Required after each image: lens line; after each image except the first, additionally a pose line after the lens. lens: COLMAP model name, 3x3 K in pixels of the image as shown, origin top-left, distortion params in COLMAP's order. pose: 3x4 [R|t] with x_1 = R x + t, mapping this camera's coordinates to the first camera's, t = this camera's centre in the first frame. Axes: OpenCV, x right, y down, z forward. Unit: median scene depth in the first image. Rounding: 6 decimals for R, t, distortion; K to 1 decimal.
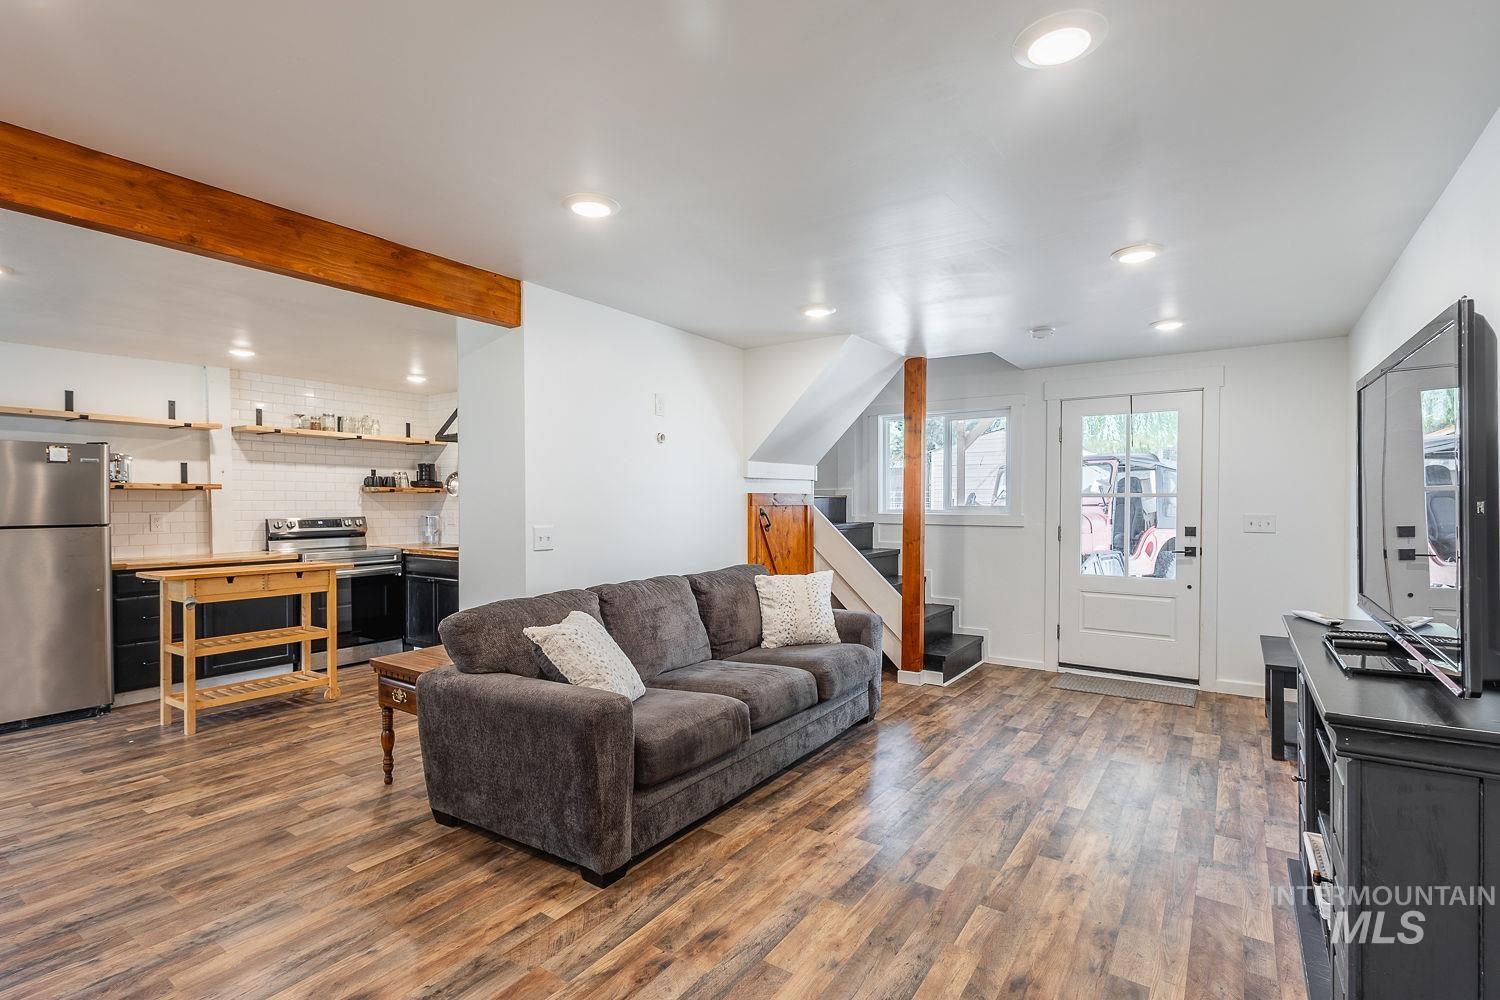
lens RADIAL K [[690.2, 0, 760.5], [0, 690.2, 502.3], [0, 0, 1]] dist [0.009378, -0.001282]
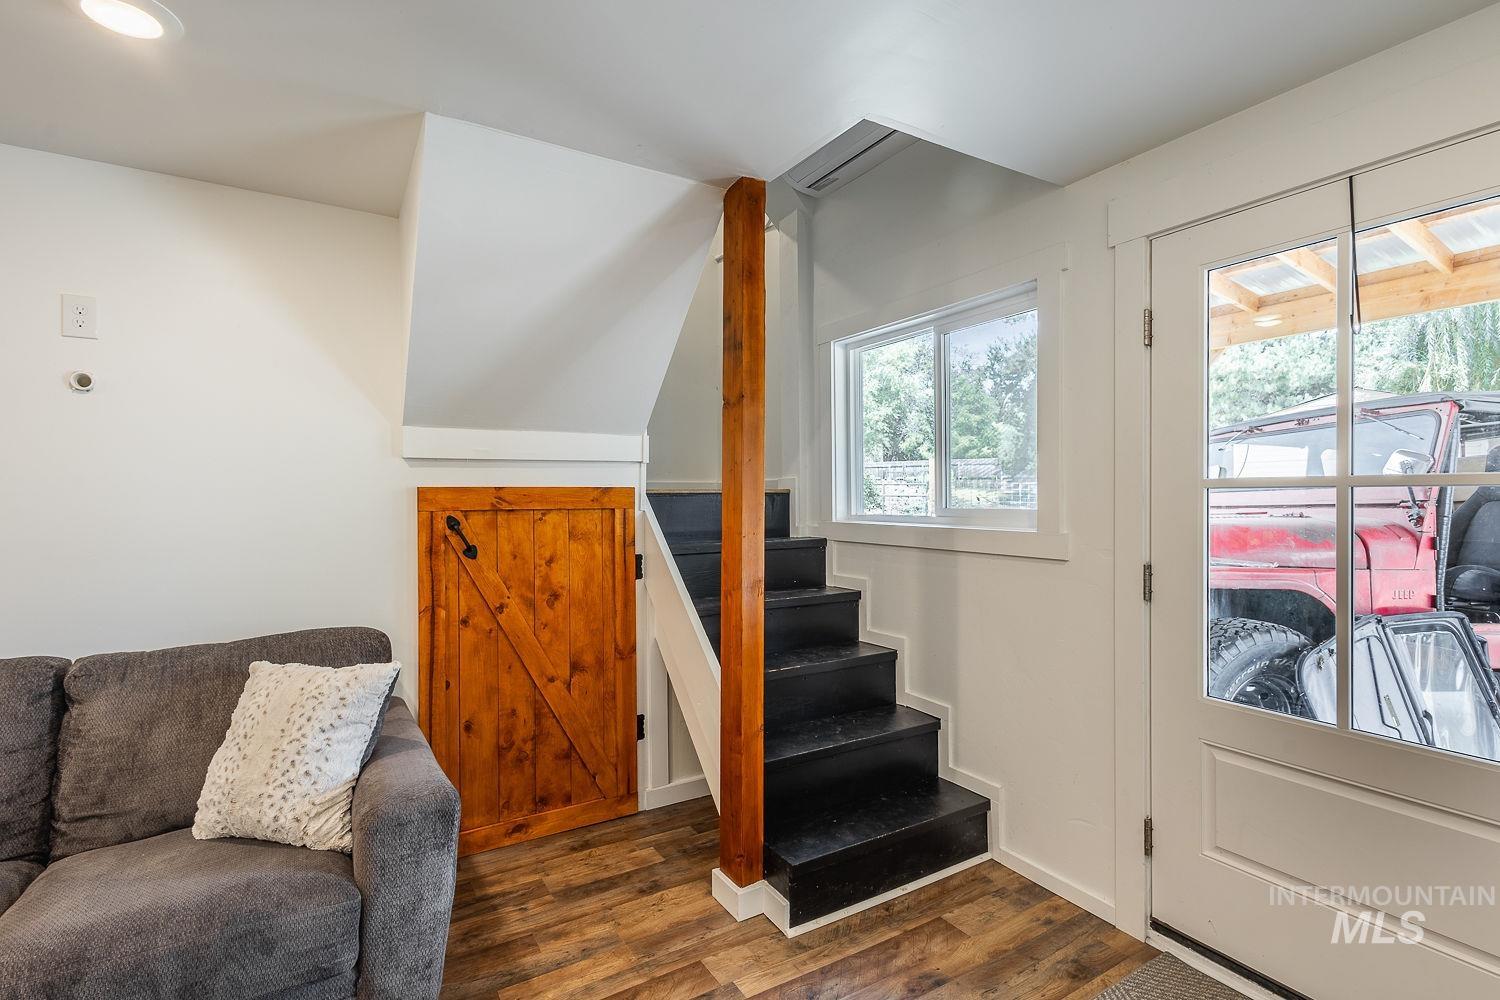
lens RADIAL K [[690.2, 0, 740.4], [0, 690.2, 500.6], [0, 0, 1]] dist [0.009378, -0.001282]
pose [[0.906970, -0.003195, -0.421182, 0.375828], [0.005758, 0.999972, 0.004813, -0.003686], [0.421155, -0.006790, 0.906963, 0.539799]]
